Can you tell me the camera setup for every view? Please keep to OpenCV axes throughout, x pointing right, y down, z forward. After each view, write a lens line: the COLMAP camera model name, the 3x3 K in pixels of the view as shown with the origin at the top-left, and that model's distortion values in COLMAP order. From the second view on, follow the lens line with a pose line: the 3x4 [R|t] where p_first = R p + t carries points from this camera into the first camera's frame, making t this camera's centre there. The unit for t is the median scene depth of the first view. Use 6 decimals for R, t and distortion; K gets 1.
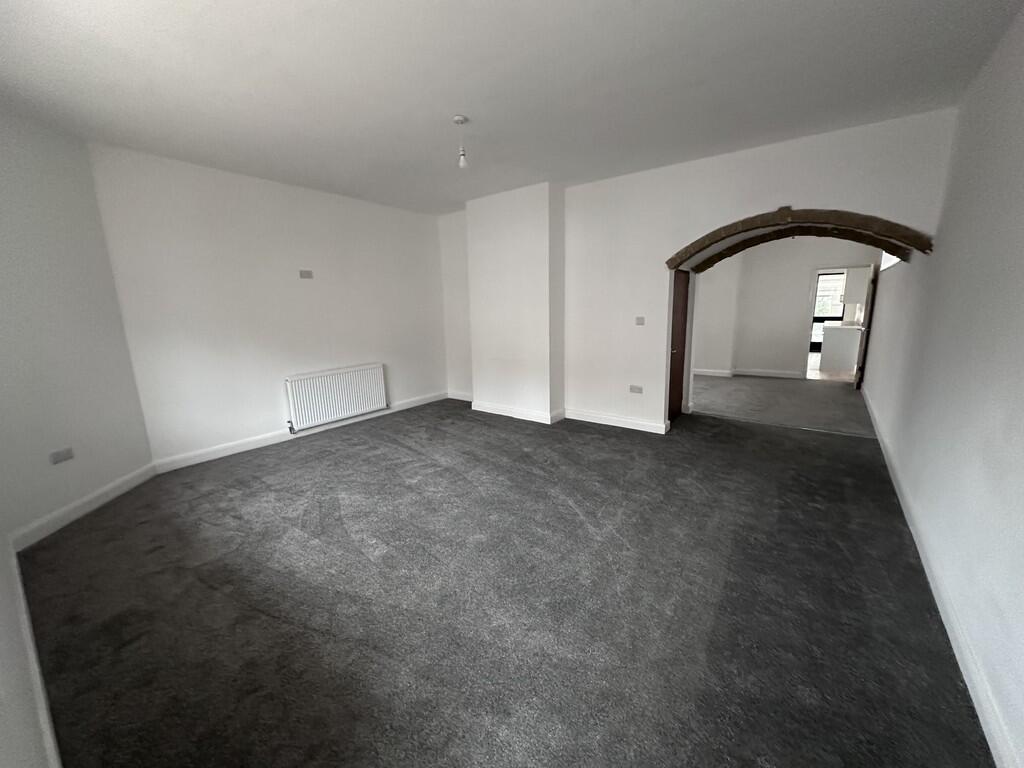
lens RADIAL K [[411.3, 0, 514.1], [0, 411.3, 384.4], [0, 0, 1]] dist [-0.000833, 0.000190]
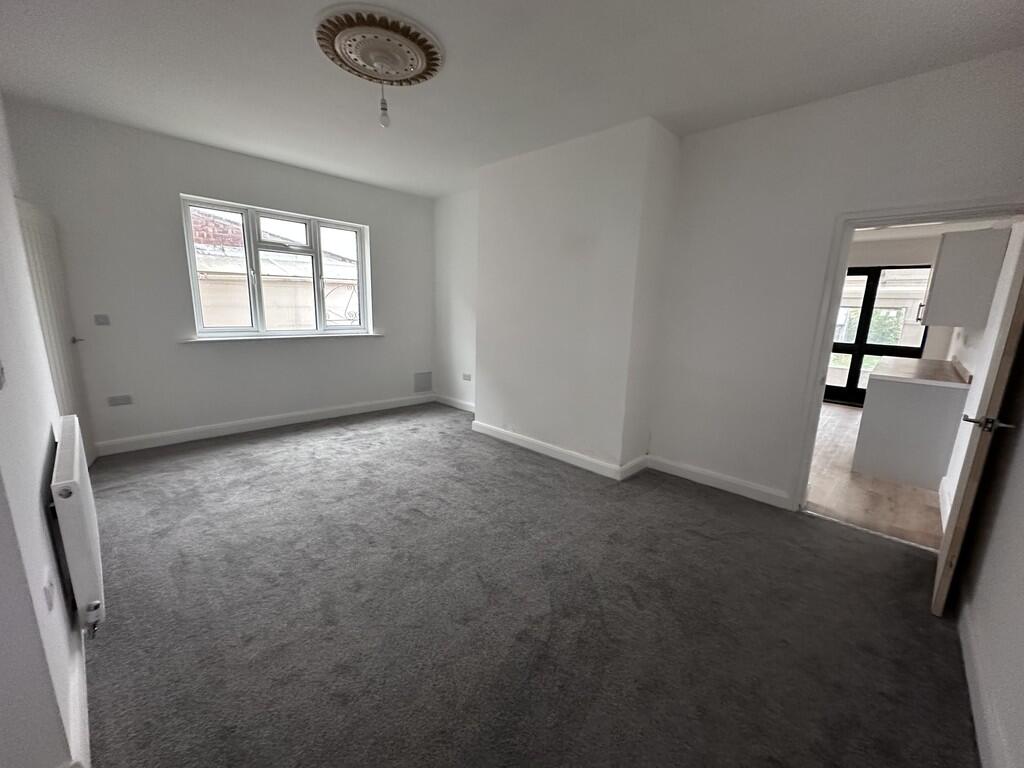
lens RADIAL K [[411.3, 0, 514.1], [0, 411.3, 384.4], [0, 0, 1]] dist [-0.000833, 0.000190]
pose [[0.991648, 0.072292, -0.106811, 0.825887], [-0.072107, 0.997381, 0.005598, -0.206321], [0.106936, 0.002150, 0.994264, 1.005507]]
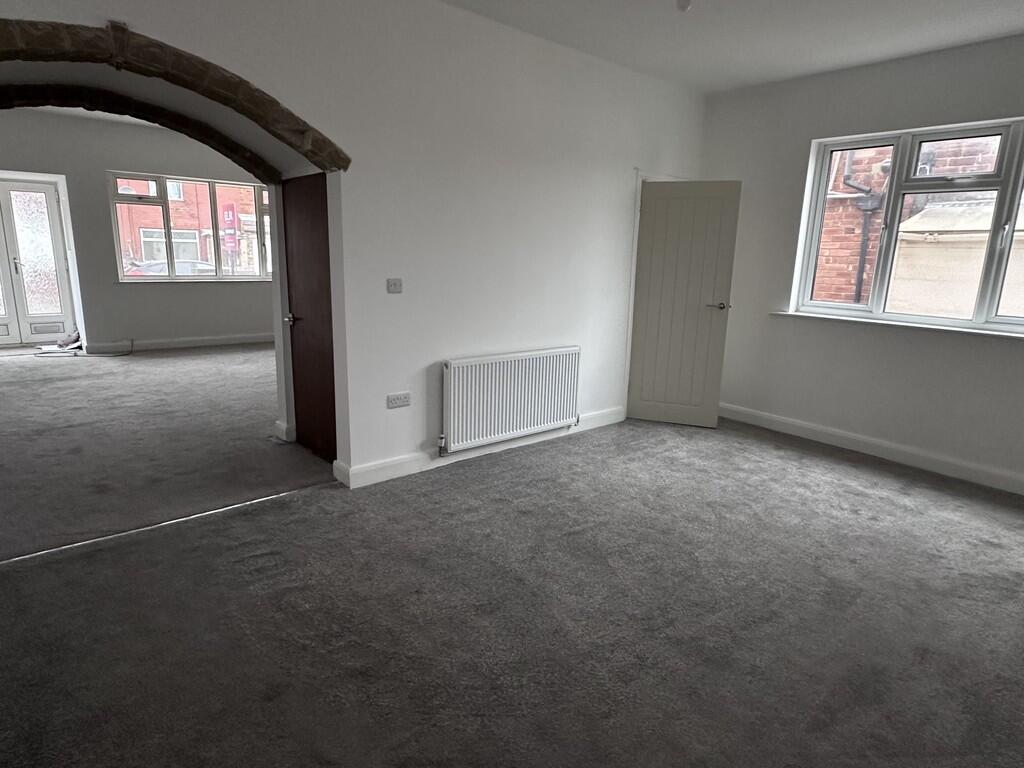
lens RADIAL K [[594.2, 0, 507.0], [0, 594.2, 386.8], [0, 0, 1]] dist [-0.001778, -0.000848]
pose [[-0.224252, 0.228043, -0.947474, 1.151699], [-0.213745, 0.937053, 0.276125, -0.293831], [0.950802, 0.264440, -0.161393, 1.453086]]
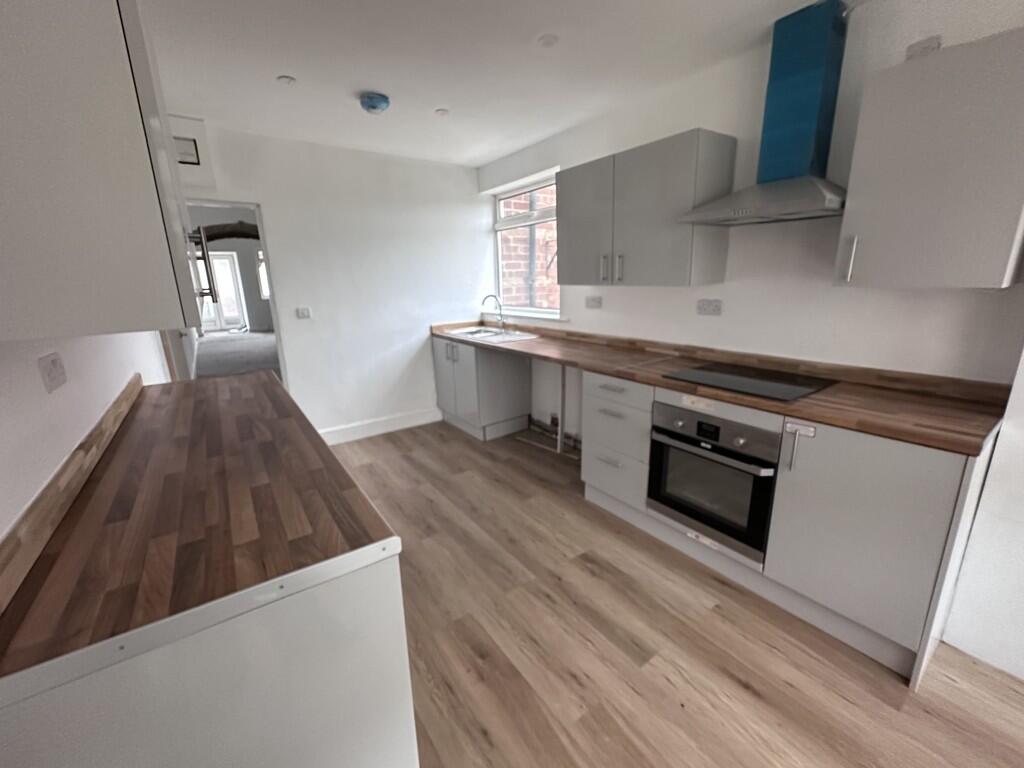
lens RADIAL K [[412.7, 0, 510.3], [0, 412.7, 381.1], [0, 0, 1]] dist [0.000600, -0.000042]
pose [[-0.288879, 0.258269, -0.921871, 1.737894], [-0.159049, 0.936597, 0.312234, -0.428393], [0.944062, 0.236821, -0.229485, 2.161360]]
